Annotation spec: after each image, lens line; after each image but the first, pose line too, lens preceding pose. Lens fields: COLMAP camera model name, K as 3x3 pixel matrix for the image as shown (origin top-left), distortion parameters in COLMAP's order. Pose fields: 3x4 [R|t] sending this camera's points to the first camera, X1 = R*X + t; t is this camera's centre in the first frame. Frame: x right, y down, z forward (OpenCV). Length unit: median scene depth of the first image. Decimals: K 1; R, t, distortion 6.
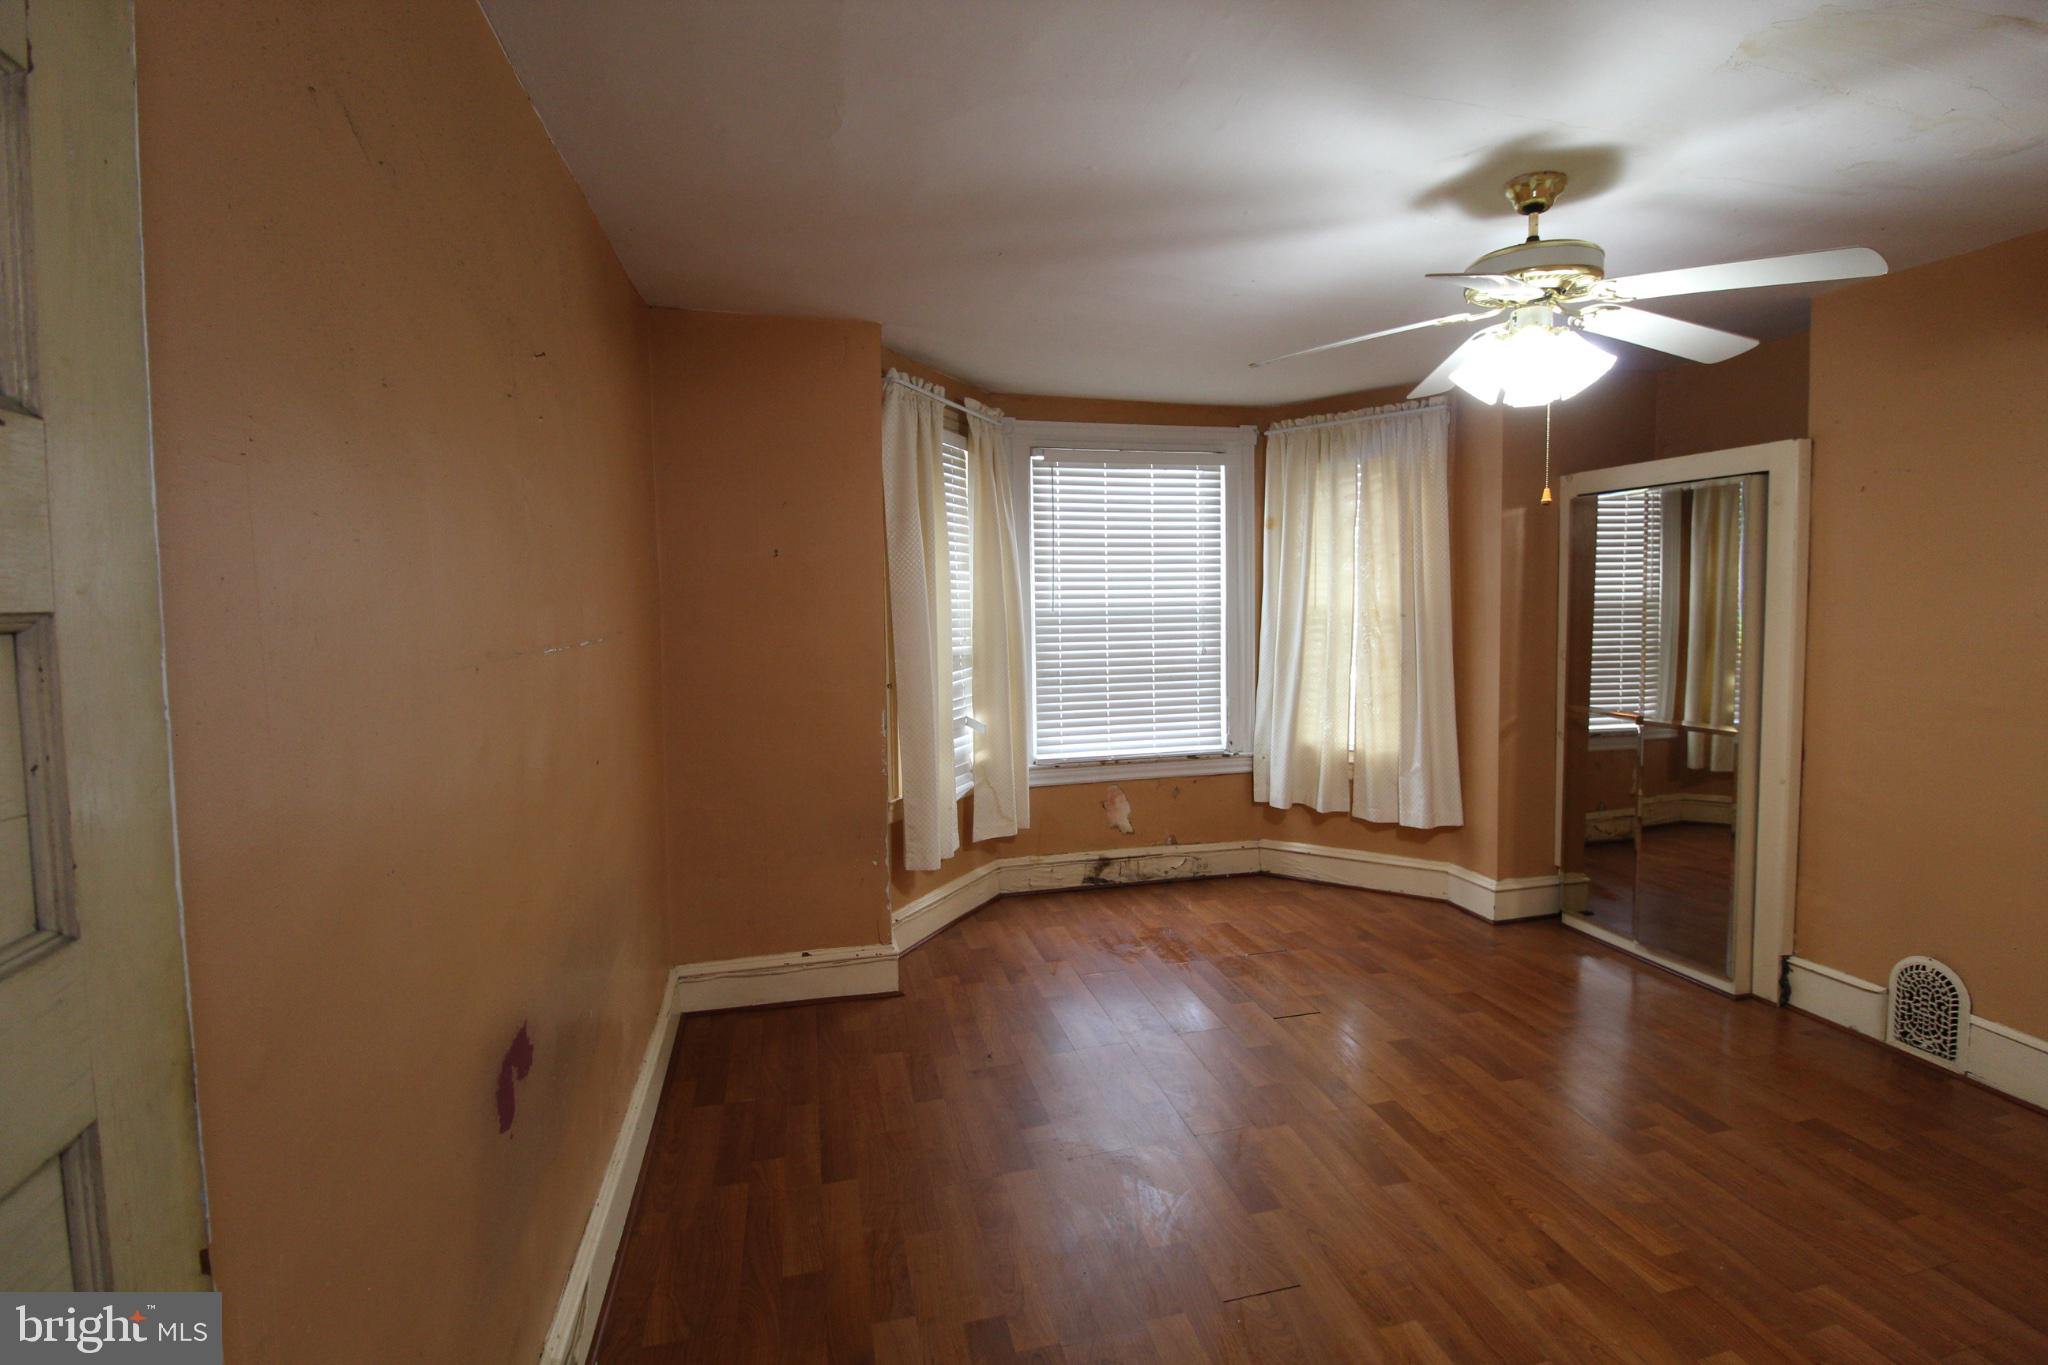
lens RADIAL K [[948.1, 0, 1036.0], [0, 948.1, 666.7], [0, 0, 1]] dist [-0.012863, -0.004822]
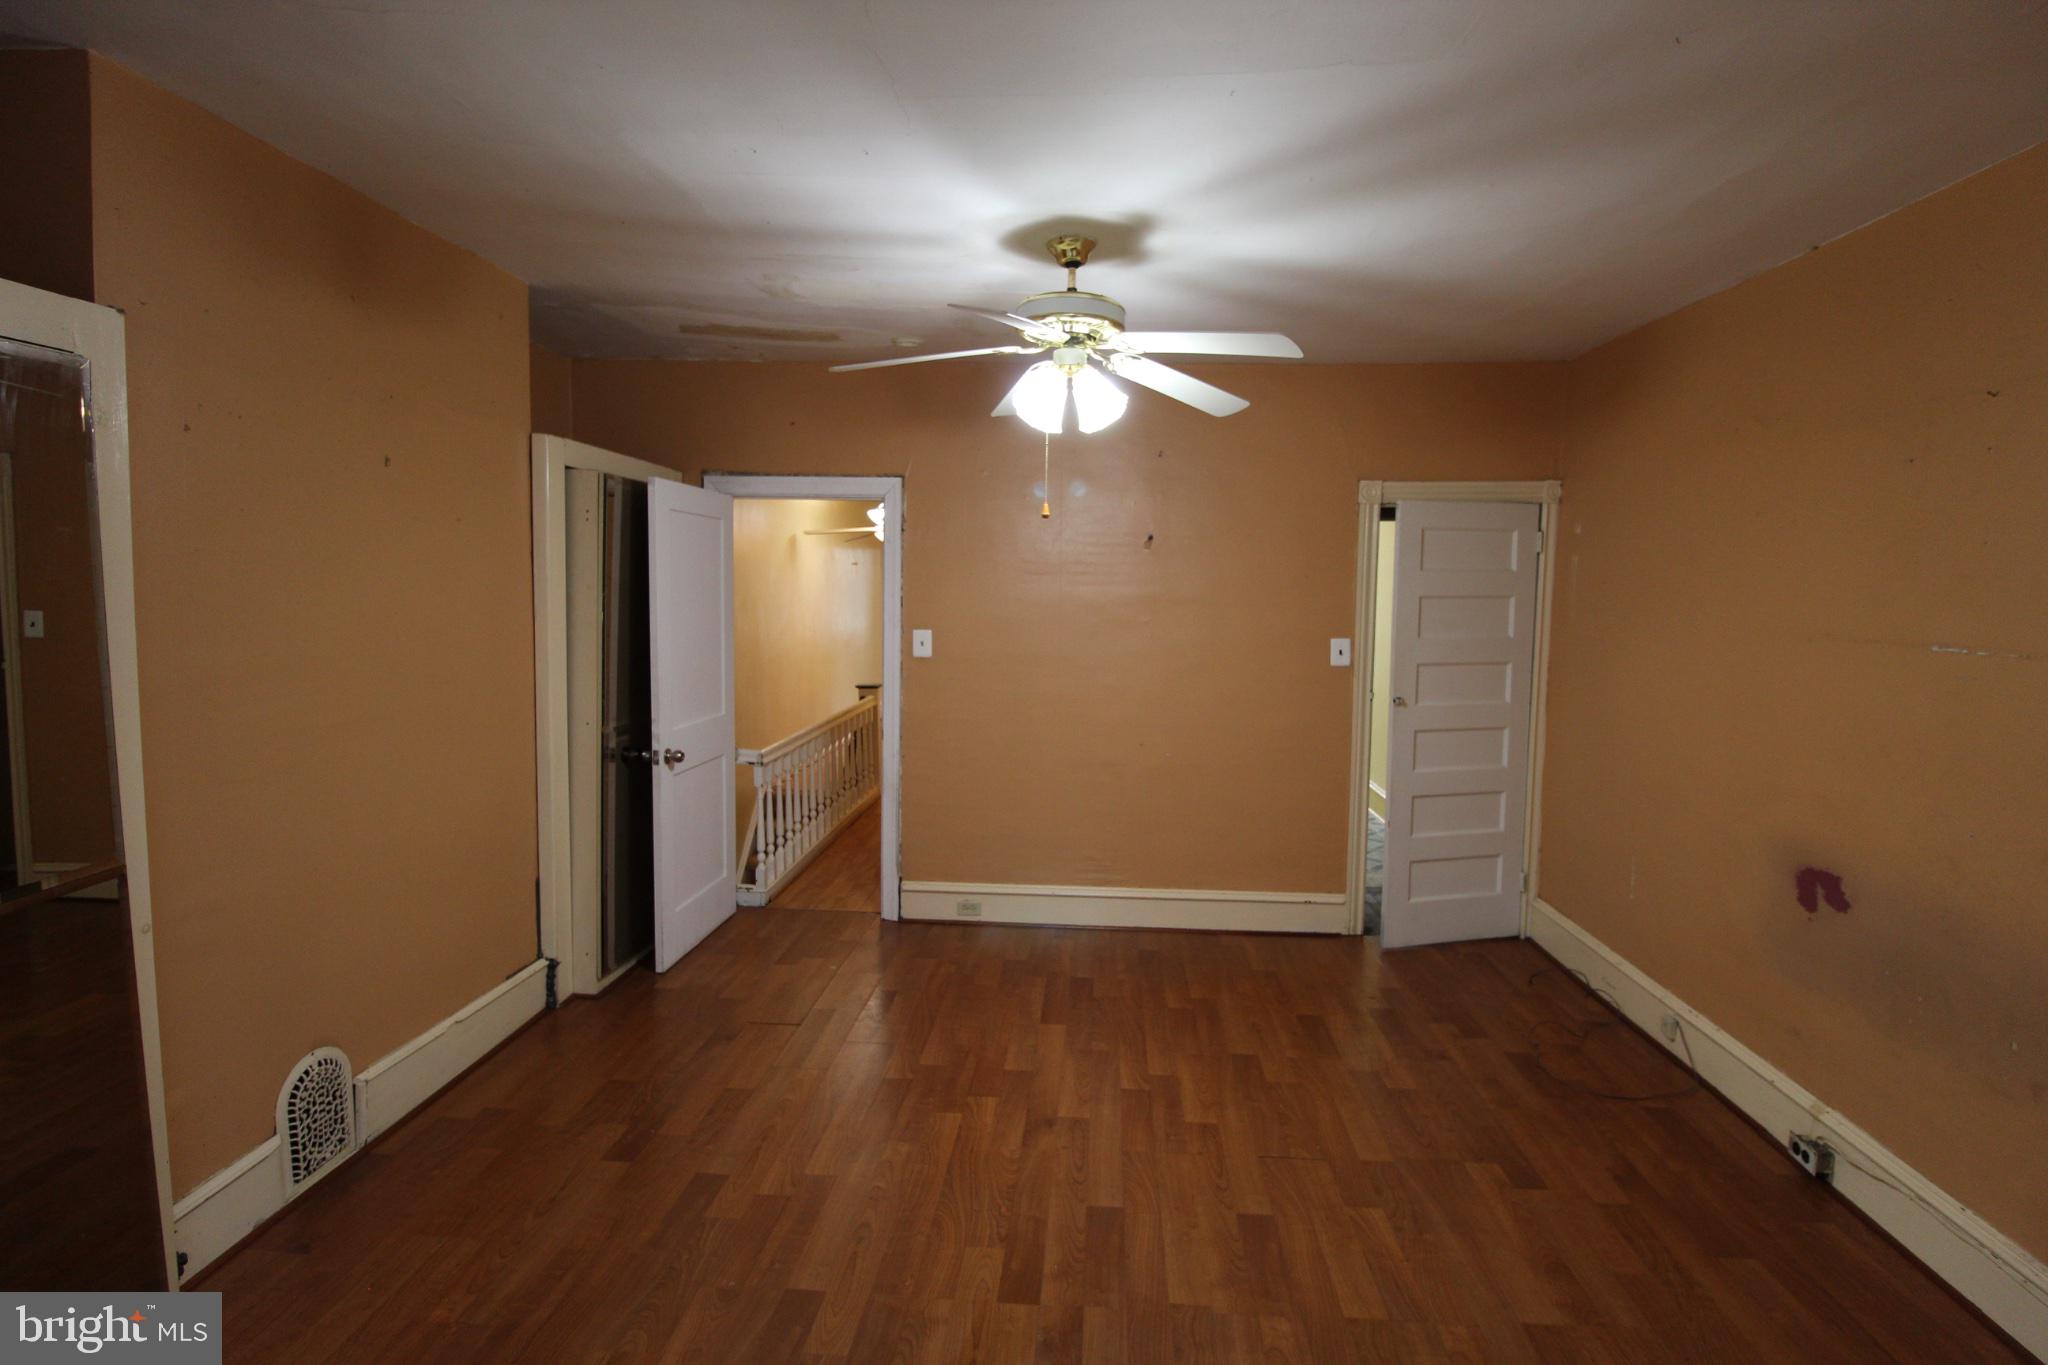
lens RADIAL K [[959.2, 0, 1042.6], [0, 959.2, 672.6], [0, 0, 1]] dist [-0.013841, -0.000116]
pose [[-0.958408, -0.029116, 0.283913, 0.095814], [0.017410, 0.986966, 0.159987, -0.078924], [-0.284870, 0.158276, -0.945409, 0.978713]]
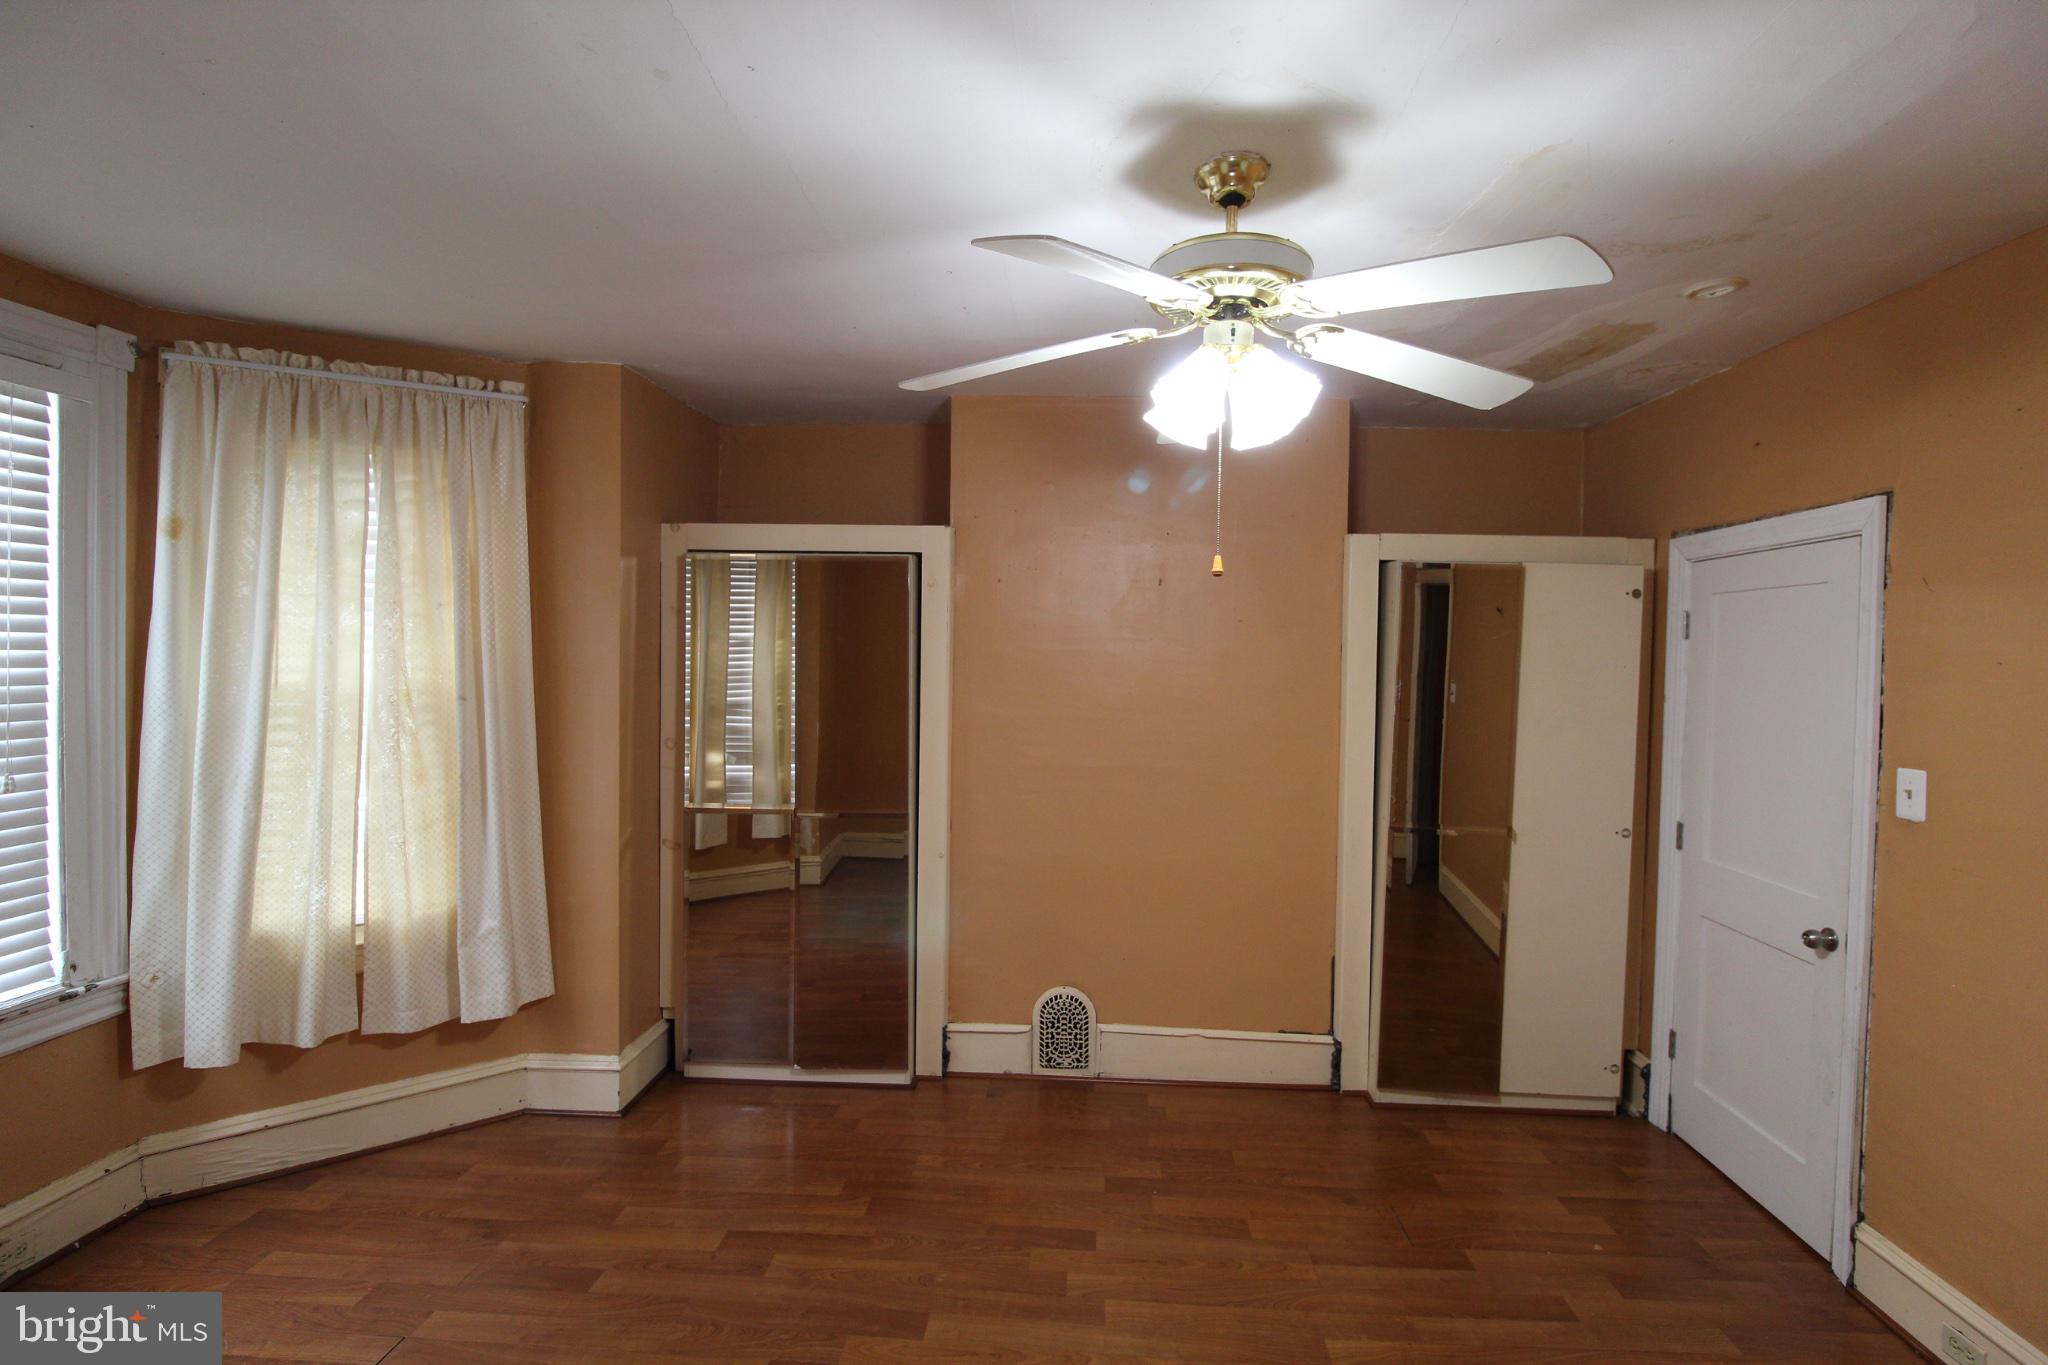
lens RADIAL K [[948.1, 0, 1039.7], [0, 948.1, 665.1], [0, 0, 1]] dist [-0.012863, -0.004822]
pose [[0.285076, 0.007942, 0.958472, -0.118864], [0.053338, 0.998285, -0.024136, -0.039608], [-0.957020, 0.058004, 0.284163, 0.423248]]
